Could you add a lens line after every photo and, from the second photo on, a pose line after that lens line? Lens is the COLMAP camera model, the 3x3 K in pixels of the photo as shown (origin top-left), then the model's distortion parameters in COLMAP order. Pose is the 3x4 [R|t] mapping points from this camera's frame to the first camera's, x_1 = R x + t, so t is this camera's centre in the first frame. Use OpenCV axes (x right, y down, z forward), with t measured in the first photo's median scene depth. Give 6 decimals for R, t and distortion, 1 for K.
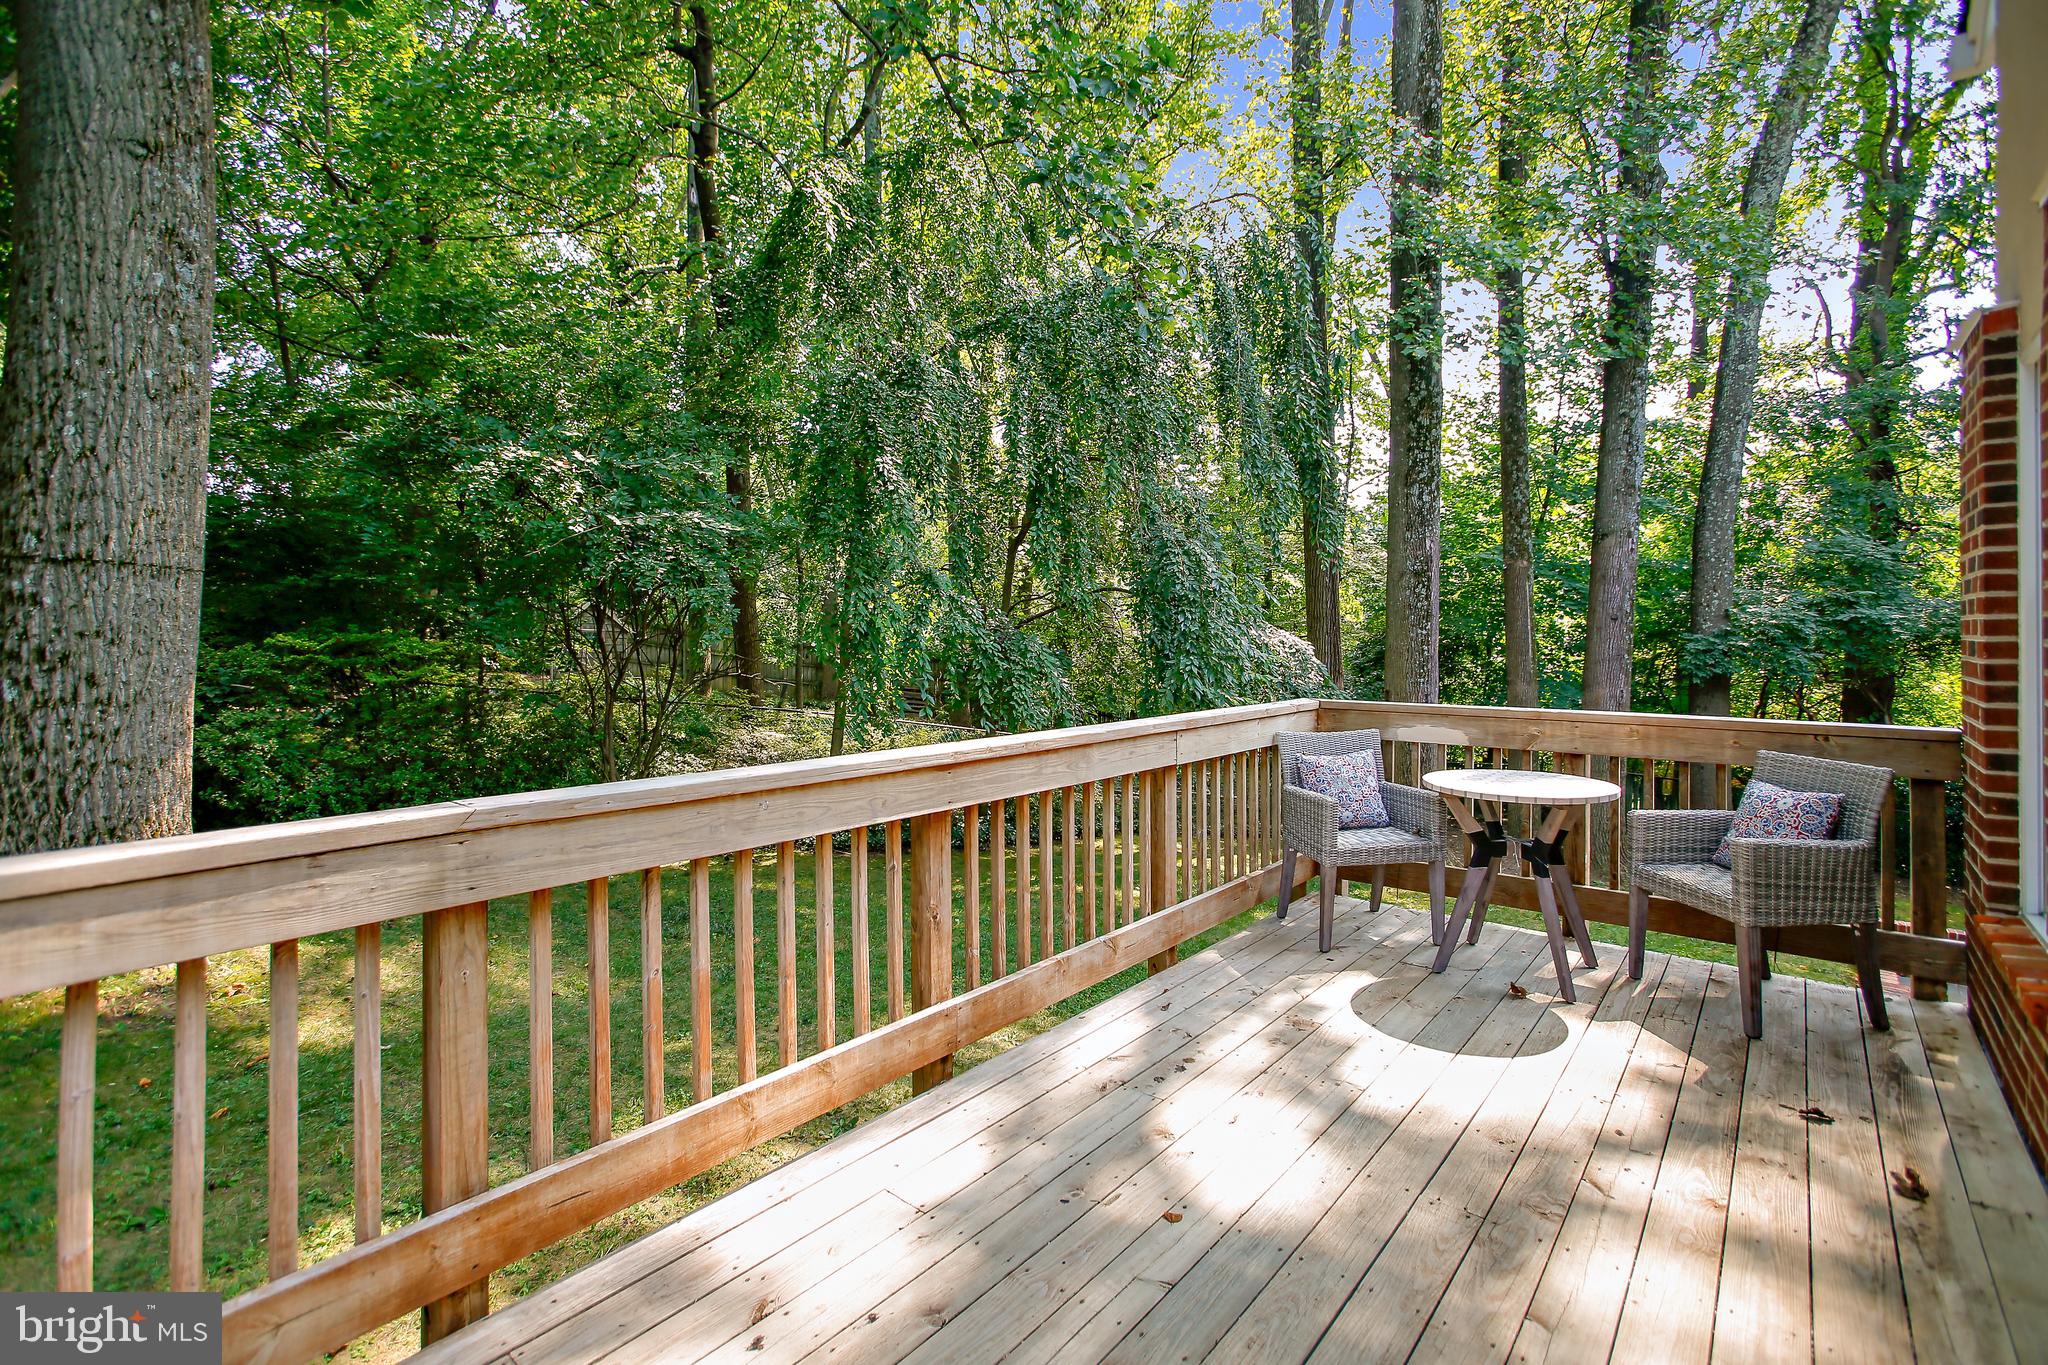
lens RADIAL K [[956.2, 0, 1023.1], [0, 956.2, 614.8], [0, 0, 1]] dist [-0.028819, 0.021965]
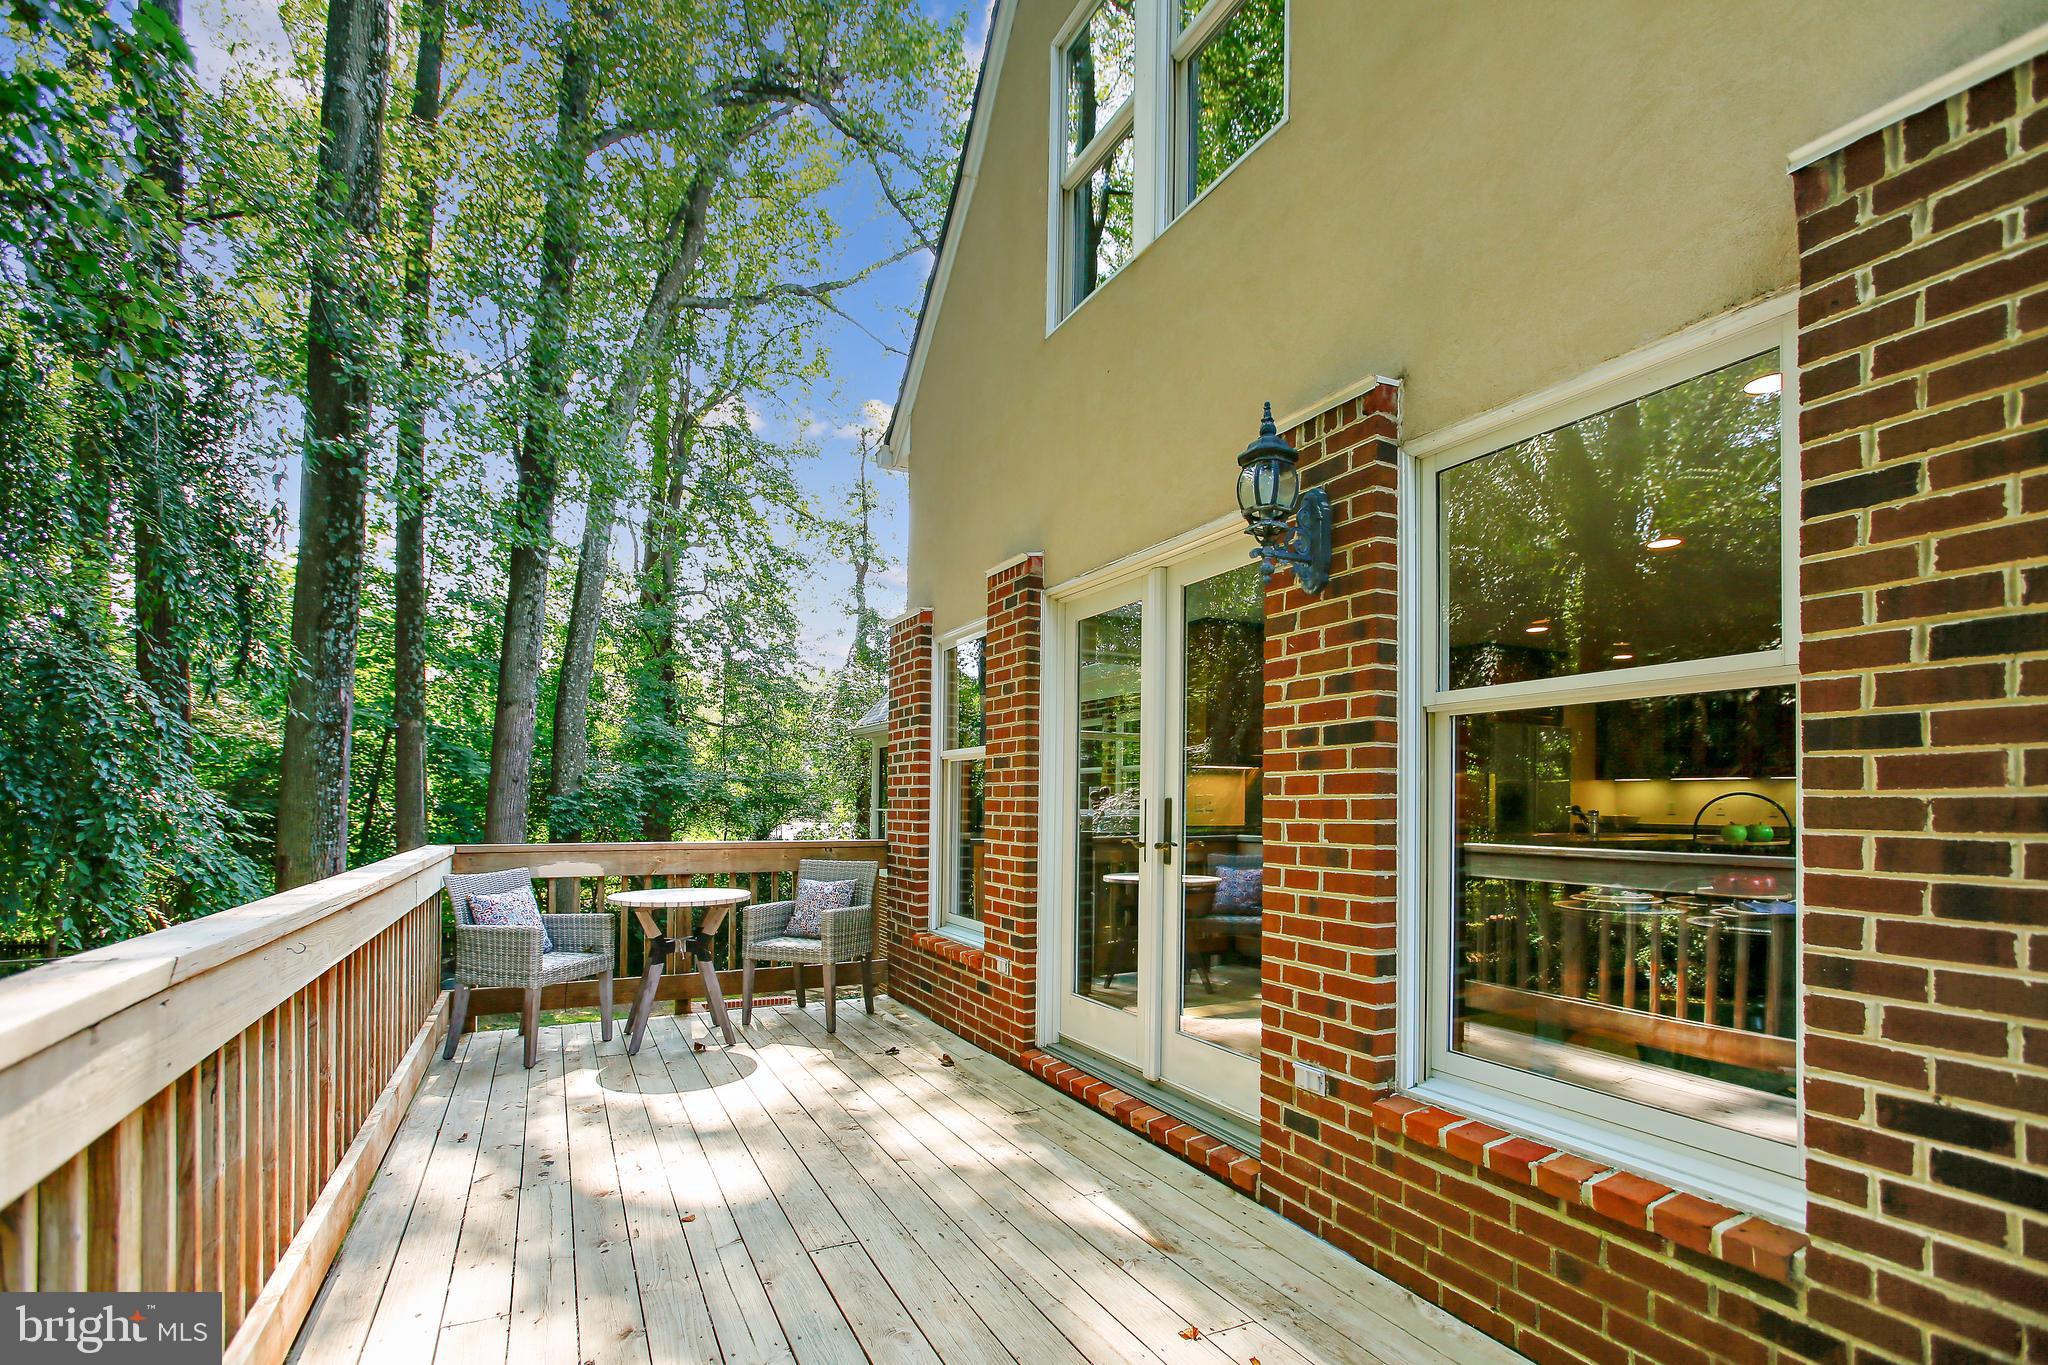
lens RADIAL K [[948.8, 0, 1024.6], [0, 948.8, 797.0], [0, 0, 1]] dist [-0.001089, -0.000130]
pose [[0.409436, 0.006836, 0.912313, -0.448541], [-0.020939, 0.999779, 0.001906, 0.028446], [-0.912098, -0.019883, 0.409489, 0.039009]]
